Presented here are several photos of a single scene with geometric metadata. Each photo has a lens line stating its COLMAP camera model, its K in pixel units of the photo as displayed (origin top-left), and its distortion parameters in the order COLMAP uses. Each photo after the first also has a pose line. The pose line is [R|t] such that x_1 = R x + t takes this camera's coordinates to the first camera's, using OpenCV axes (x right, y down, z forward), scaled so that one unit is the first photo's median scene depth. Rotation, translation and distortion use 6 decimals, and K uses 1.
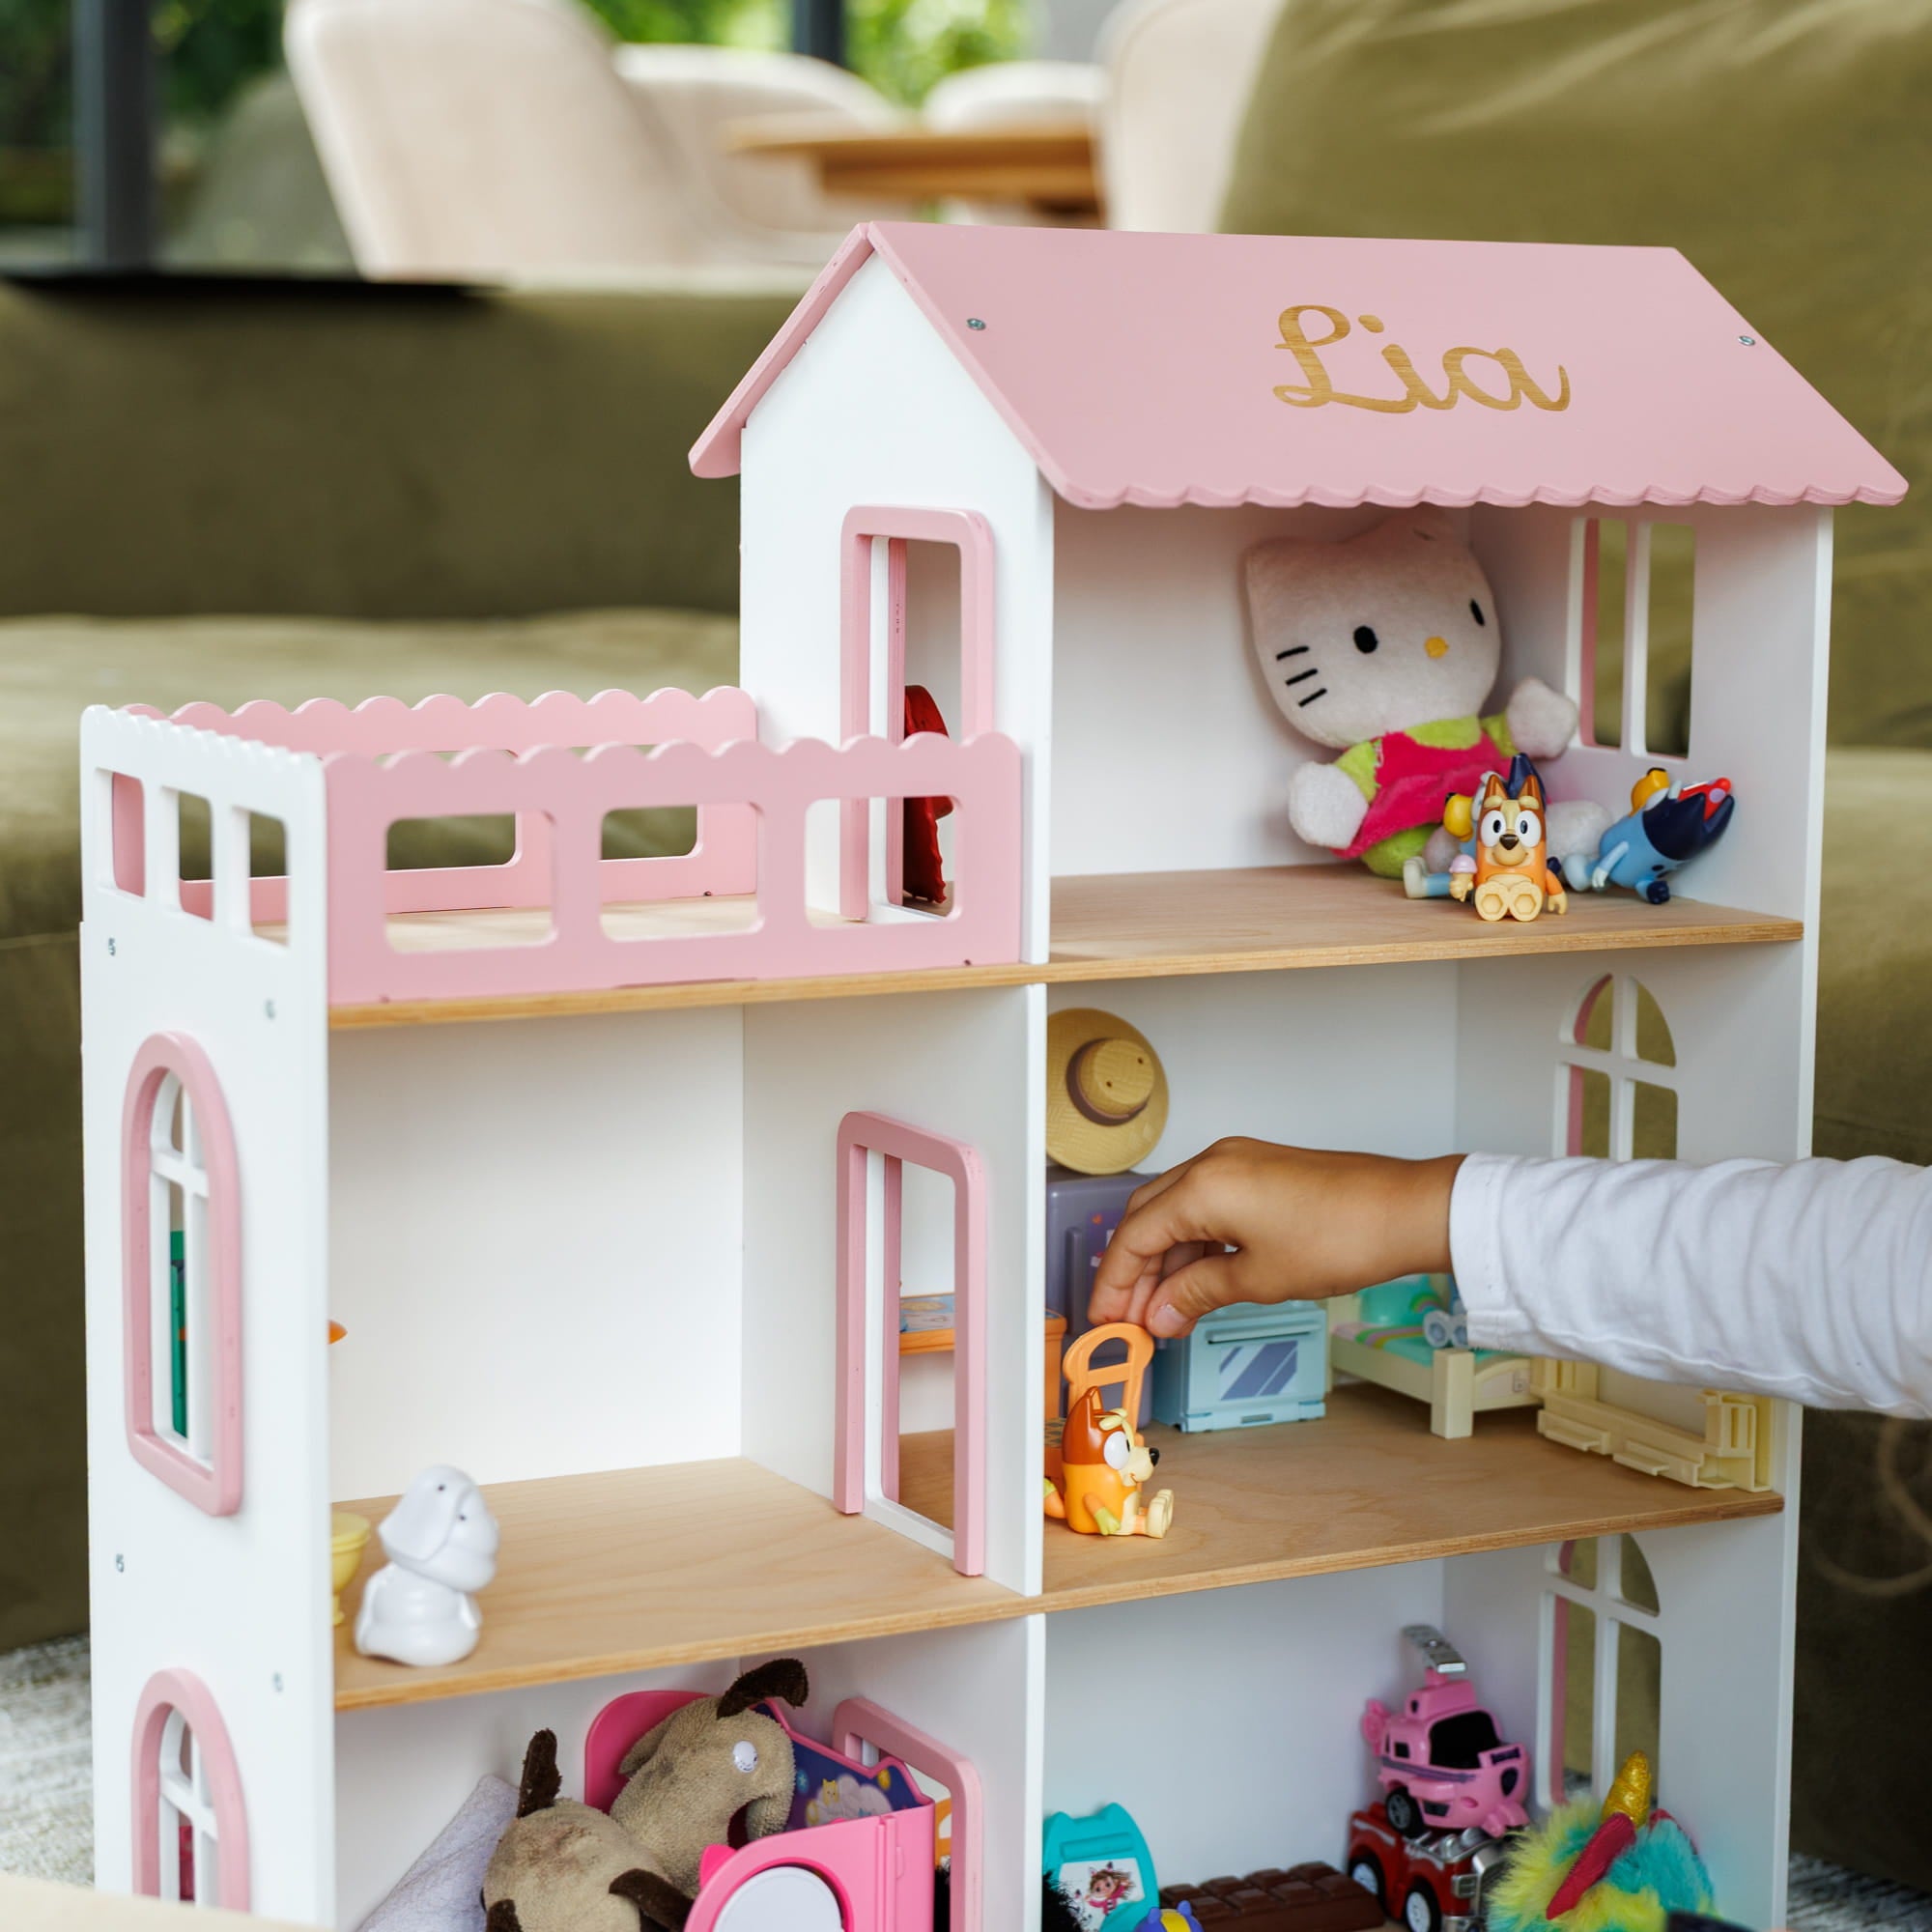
lens RADIAL K [[4616.4, 0, 1147.5], [0, 4616.4, 945.7], [0, 0, 1]] dist [0.036831, 0.000000]
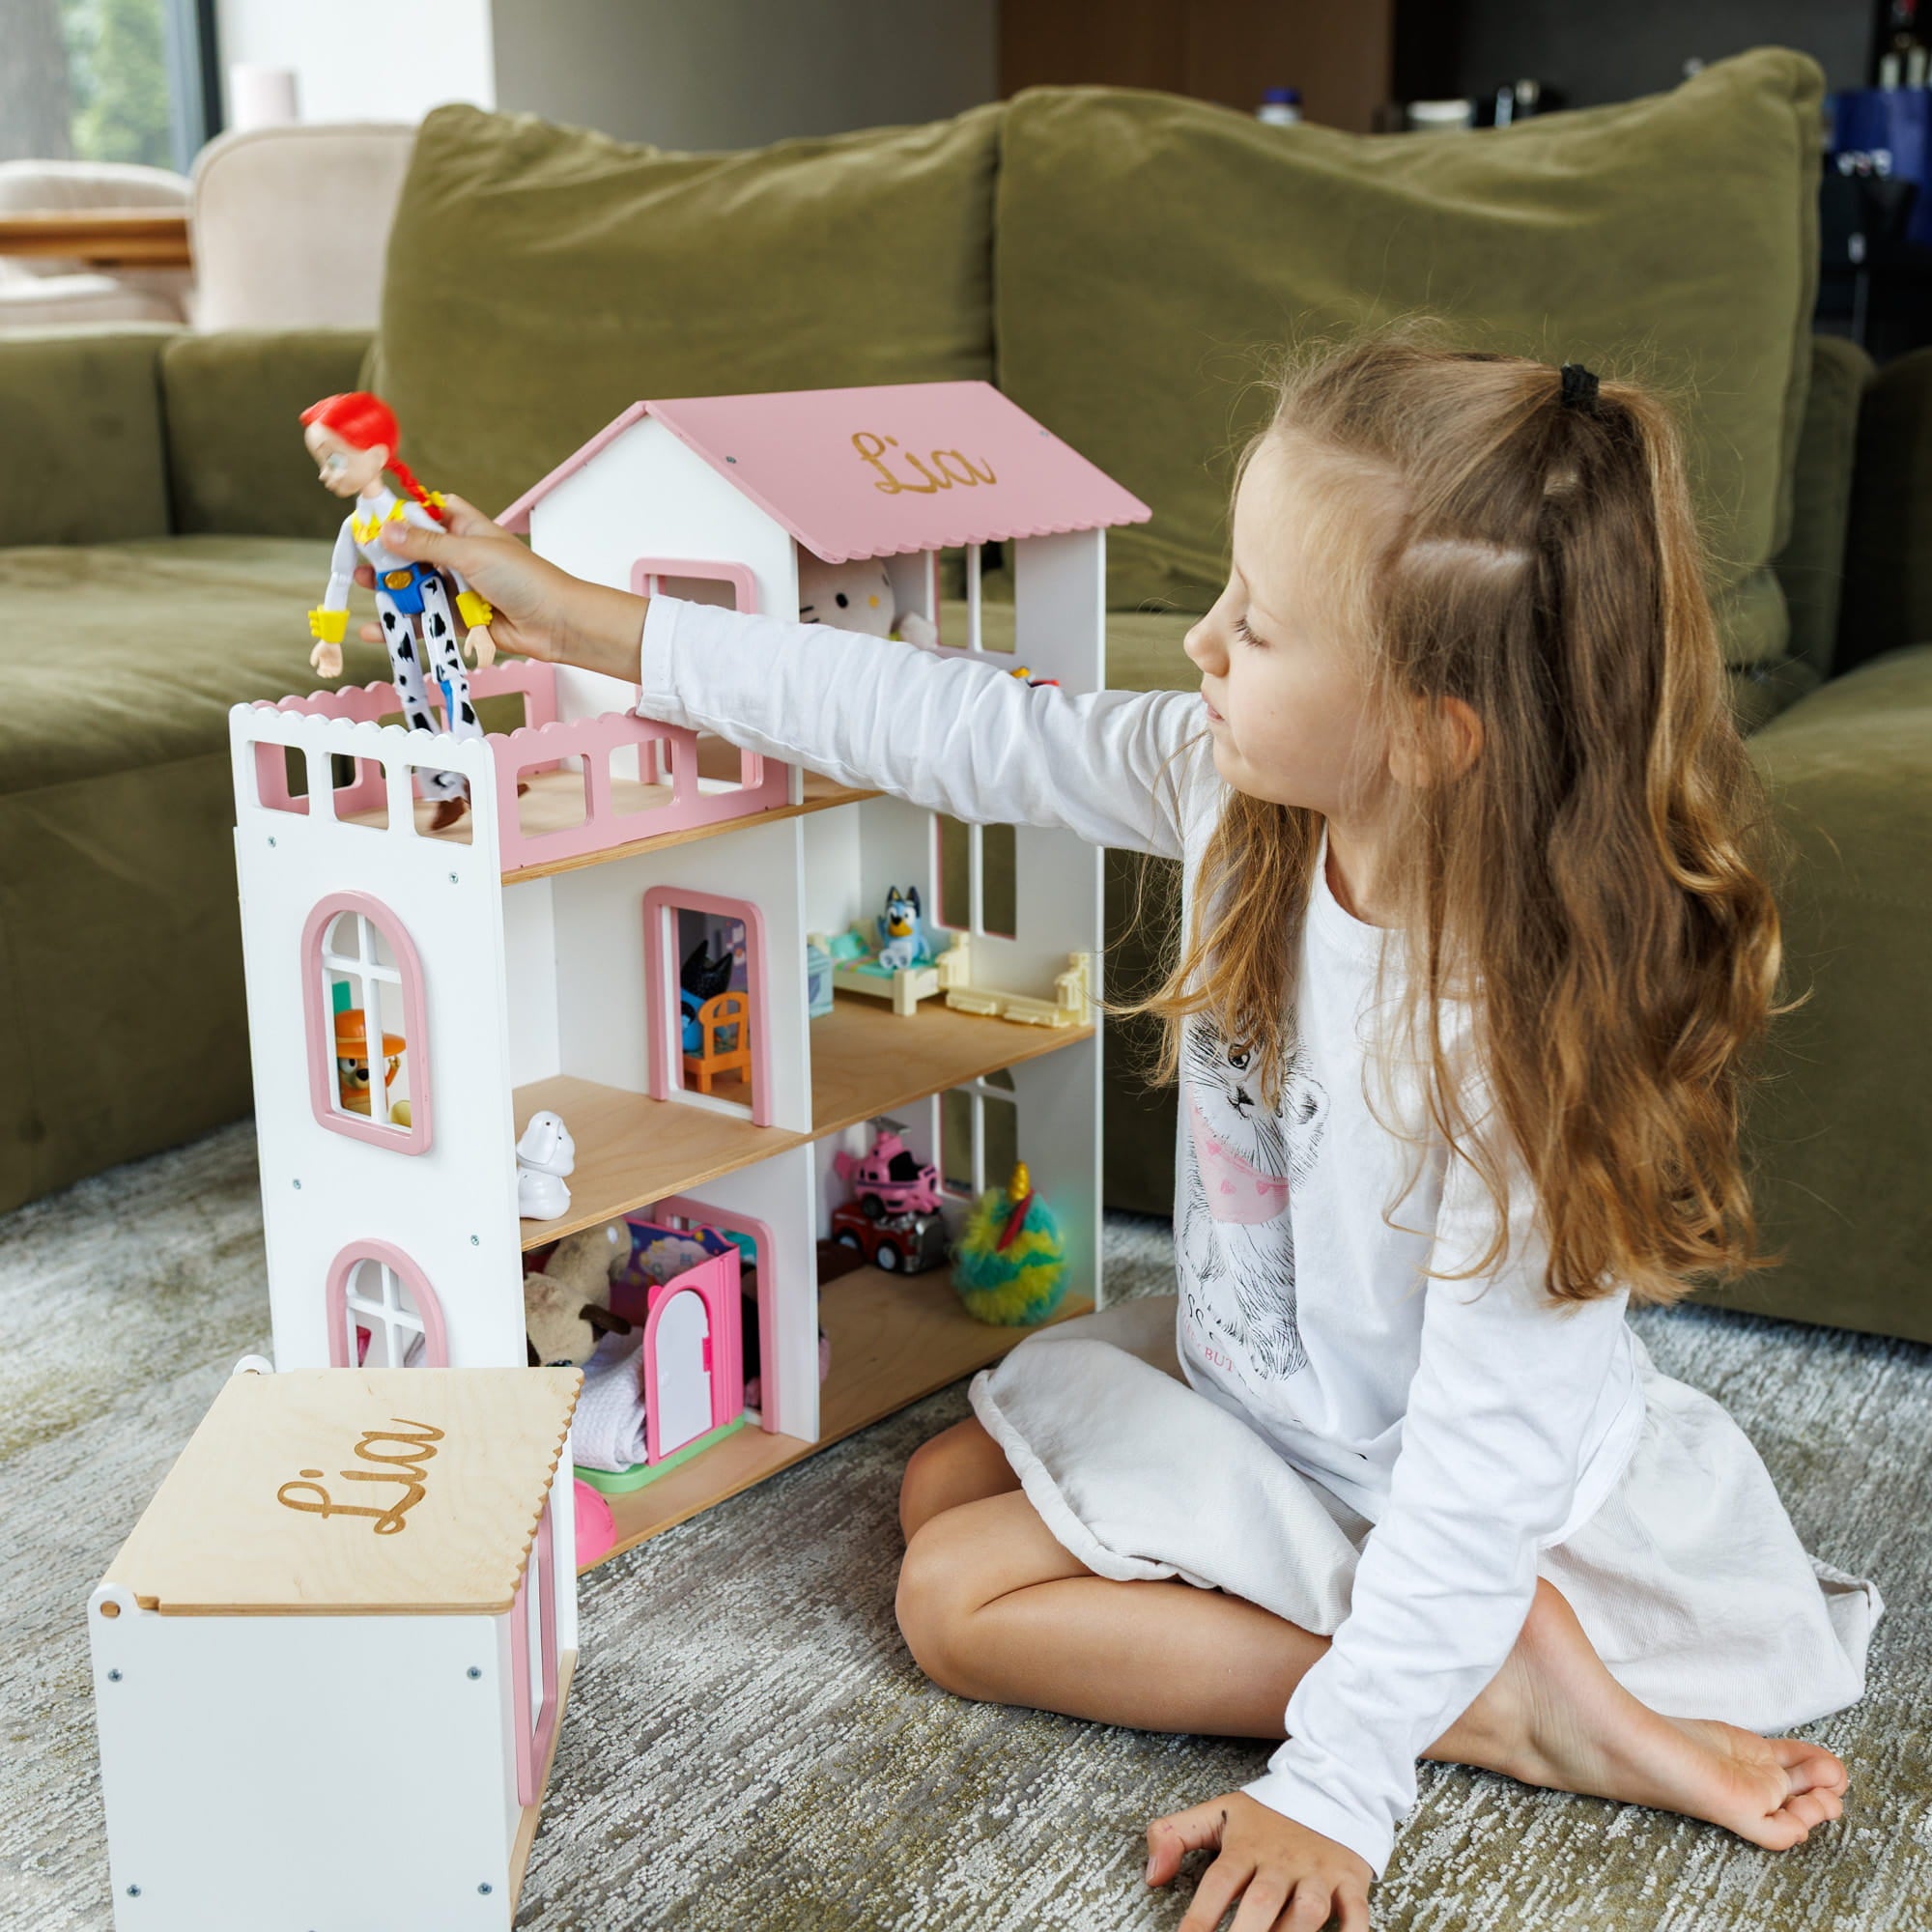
lens RADIAL K [[2582.0, 0, 962.4], [0, 2582.0, 991.8], [0, 0, 1]] dist [0.029887, 0.000000]
pose [[0.927498, -0.118644, 0.354501, -0.303088], [0.069155, 0.986388, 0.149188, -0.064090], [-0.367376, -0.113856, 0.923077, 0.001301]]
